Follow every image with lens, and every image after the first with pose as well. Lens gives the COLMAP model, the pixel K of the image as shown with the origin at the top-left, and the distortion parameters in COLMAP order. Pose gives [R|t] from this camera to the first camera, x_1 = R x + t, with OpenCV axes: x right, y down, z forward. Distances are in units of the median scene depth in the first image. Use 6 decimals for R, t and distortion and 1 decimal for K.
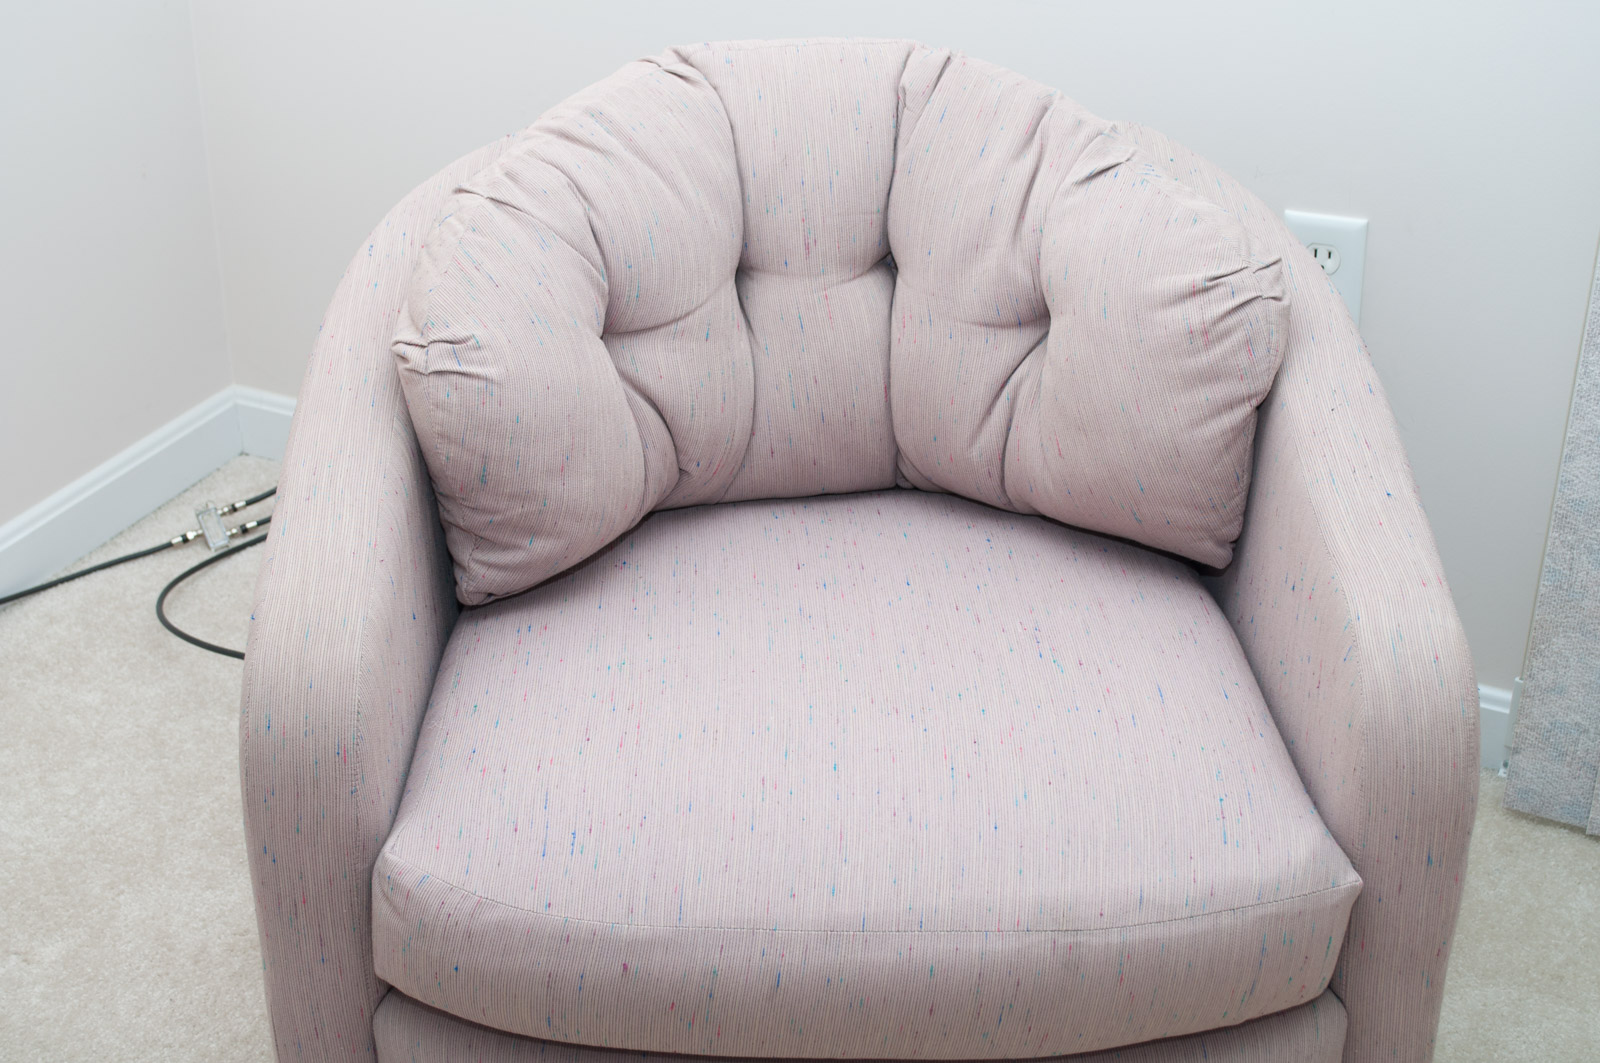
lens RADIAL K [[2540.9, 0, 812.4], [0, 2540.9, 532.6], [0, 0, 1]] dist [-0.049935, 0.000000]
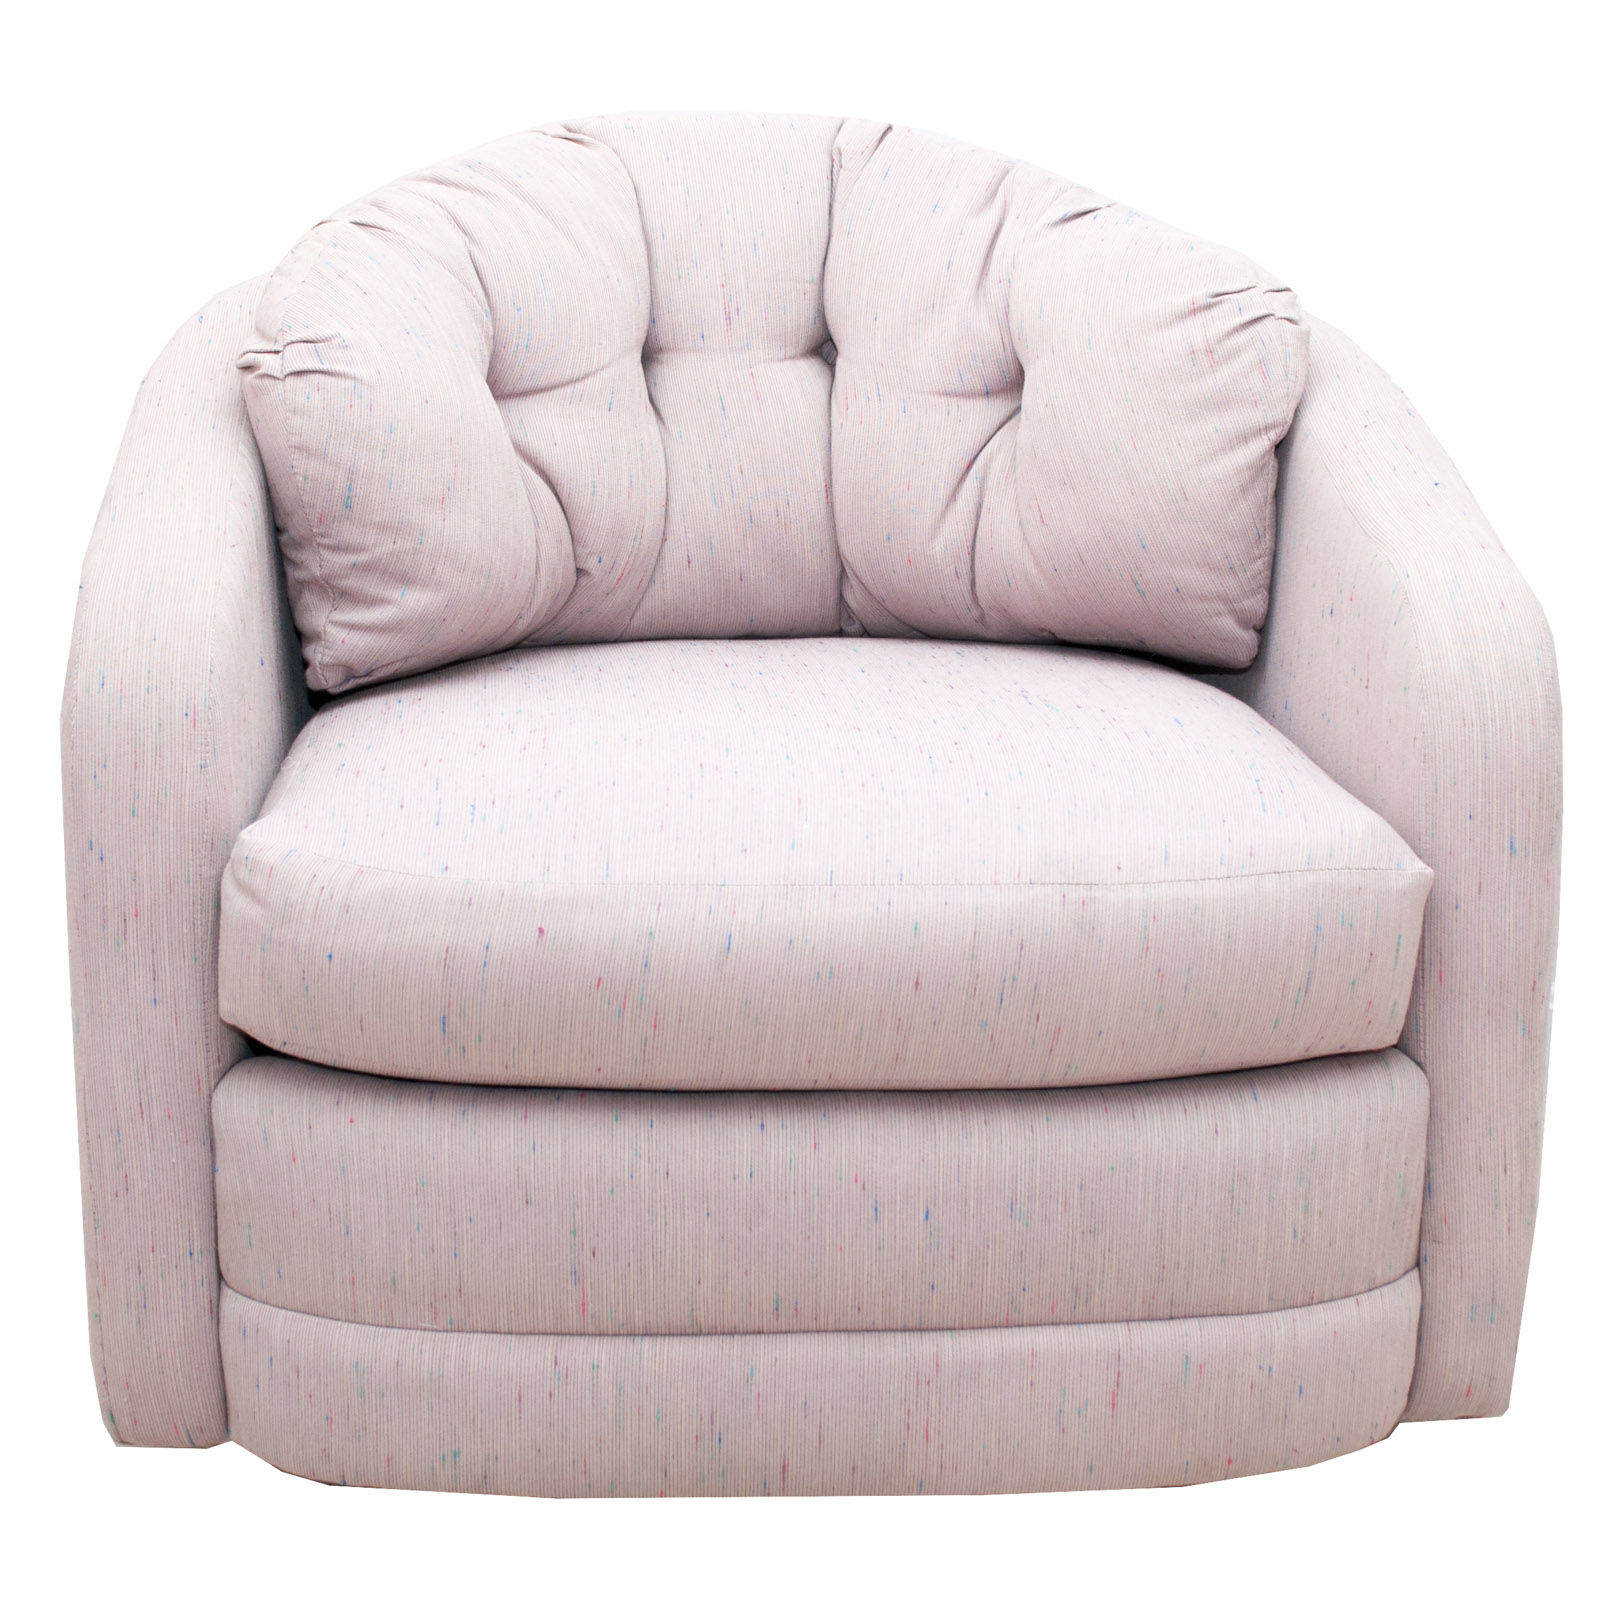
lens RADIAL K [[3749.6, 0, 793.5], [0, 3749.6, 799.5], [0, 0, 1]] dist [-0.095517, 0.000000]
pose [[0.999030, -0.012911, 0.042094, -0.038952], [0.023103, 0.967569, -0.251547, 0.395719], [-0.037481, 0.252275, 0.966929, -0.162482]]
